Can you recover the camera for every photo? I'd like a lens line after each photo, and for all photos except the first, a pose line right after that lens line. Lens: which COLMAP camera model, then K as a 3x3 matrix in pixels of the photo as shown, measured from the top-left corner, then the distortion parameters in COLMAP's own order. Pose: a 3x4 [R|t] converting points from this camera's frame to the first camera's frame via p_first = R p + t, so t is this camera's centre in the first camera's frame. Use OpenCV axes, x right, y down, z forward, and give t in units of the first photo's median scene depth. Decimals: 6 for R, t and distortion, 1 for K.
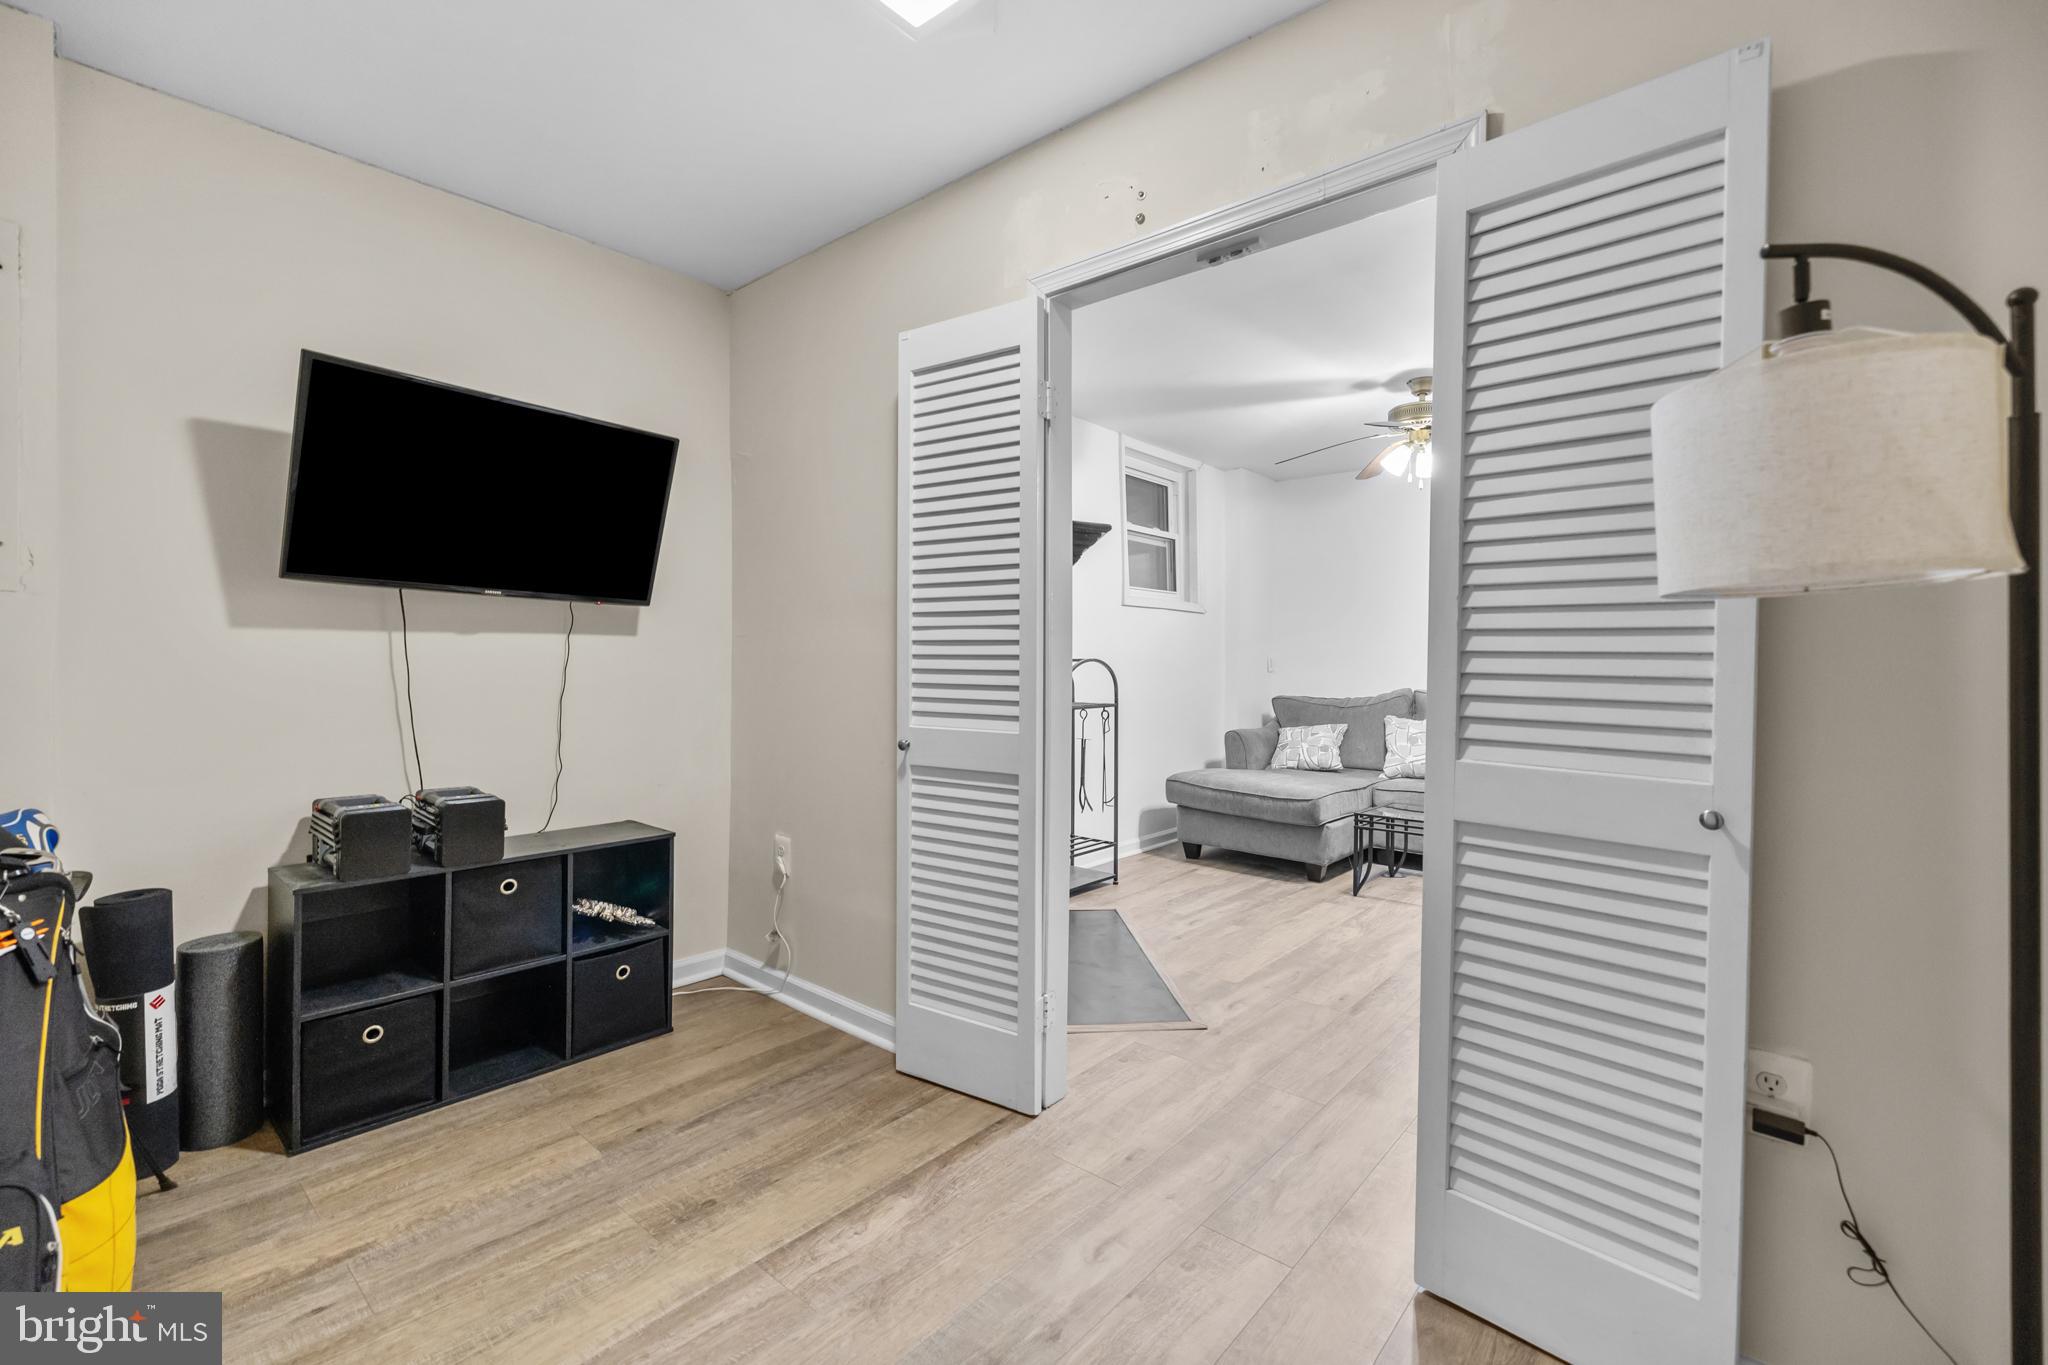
lens RADIAL K [[867.5, 0, 1021.5], [0, 867.5, 682.6], [0, 0, 1]] dist [0.003116, 0.000593]
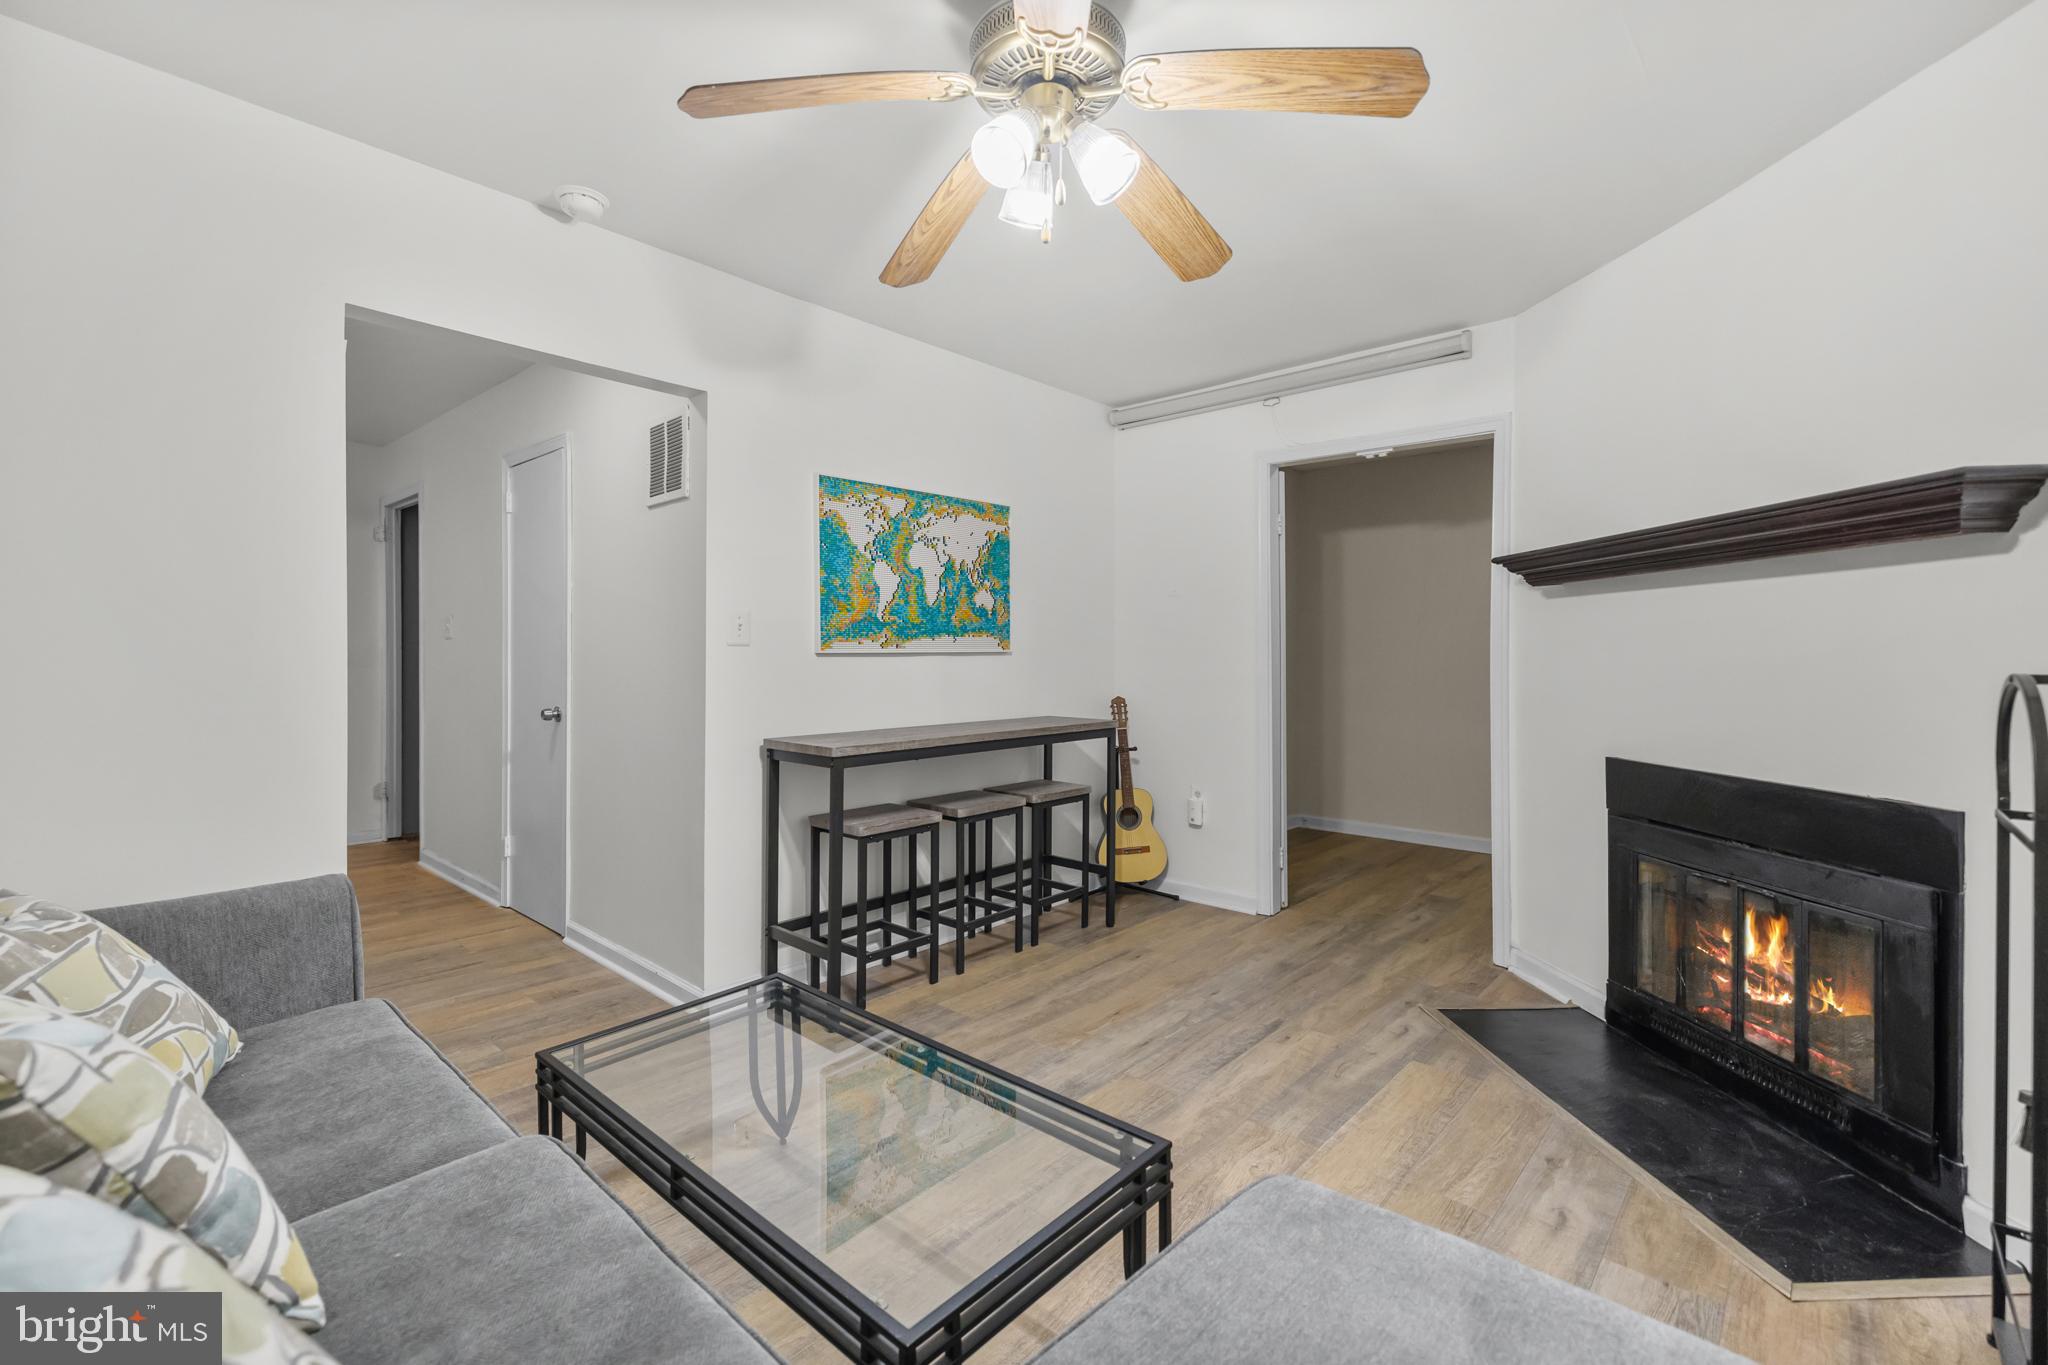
lens RADIAL K [[893.3, 0, 1019.0], [0, 893.3, 658.5], [0, 0, 1]] dist [0.001892, 0.000224]
pose [[-0.999688, -0.009238, 0.023199, 0.376772], [-0.008652, 0.999644, 0.025256, -0.032670], [-0.023424, 0.025047, -0.999412, 1.153656]]
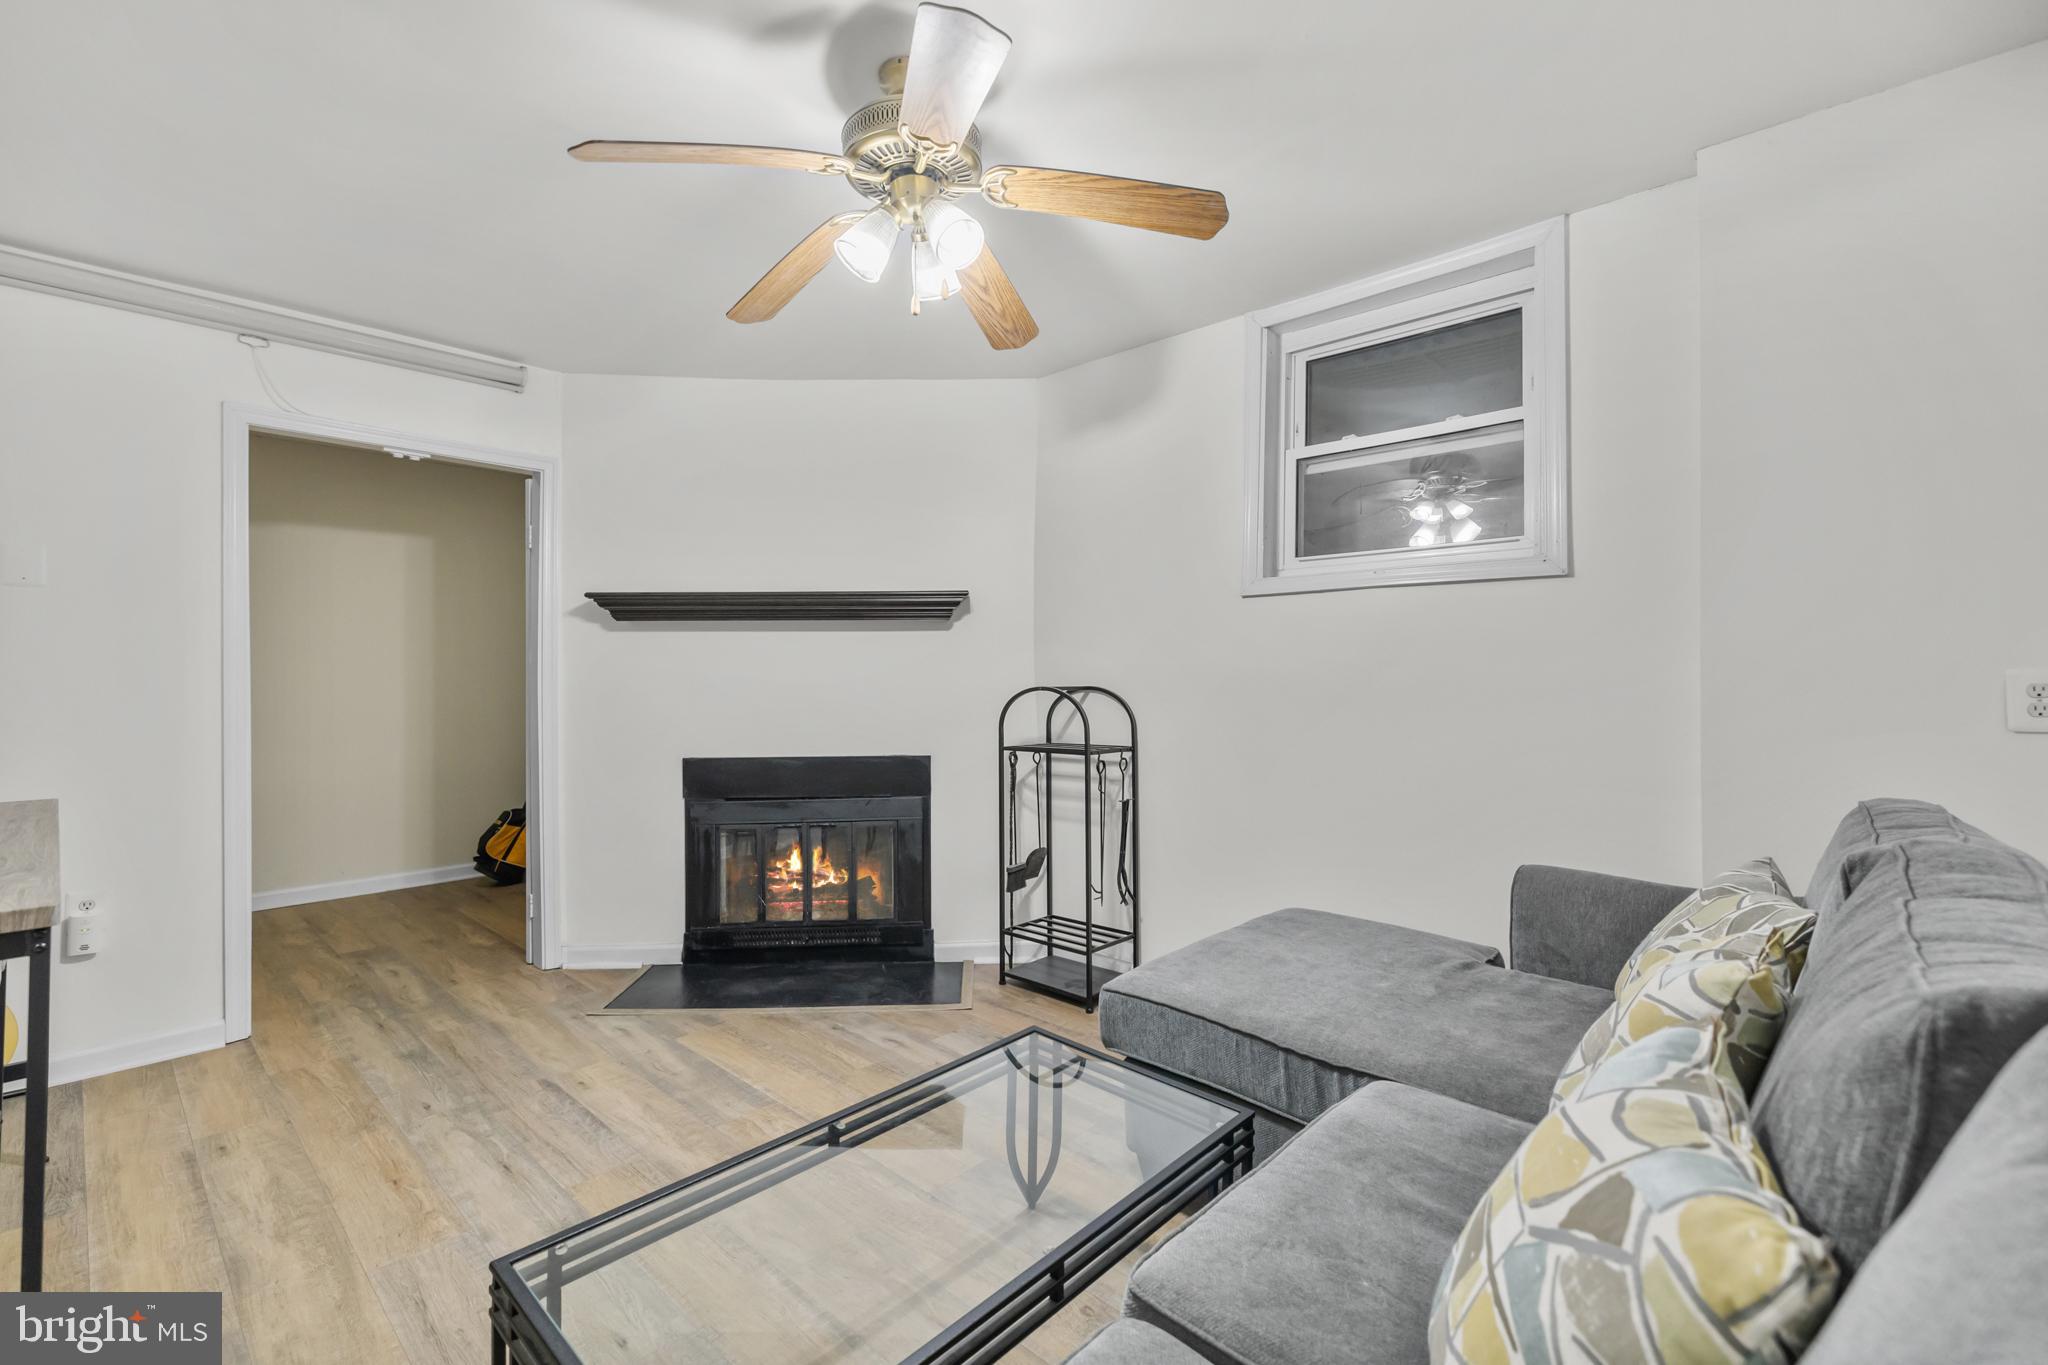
lens RADIAL K [[891.3, 0, 1022.6], [0, 891.3, 670.3], [0, 0, 1]] dist [-0.005435, 0.000232]
pose [[-0.031241, -0.008107, -0.999479, 0.745529], [-0.018085, 0.999808, -0.007544, -0.030653], [0.999348, 0.017840, -0.031382, 0.872717]]
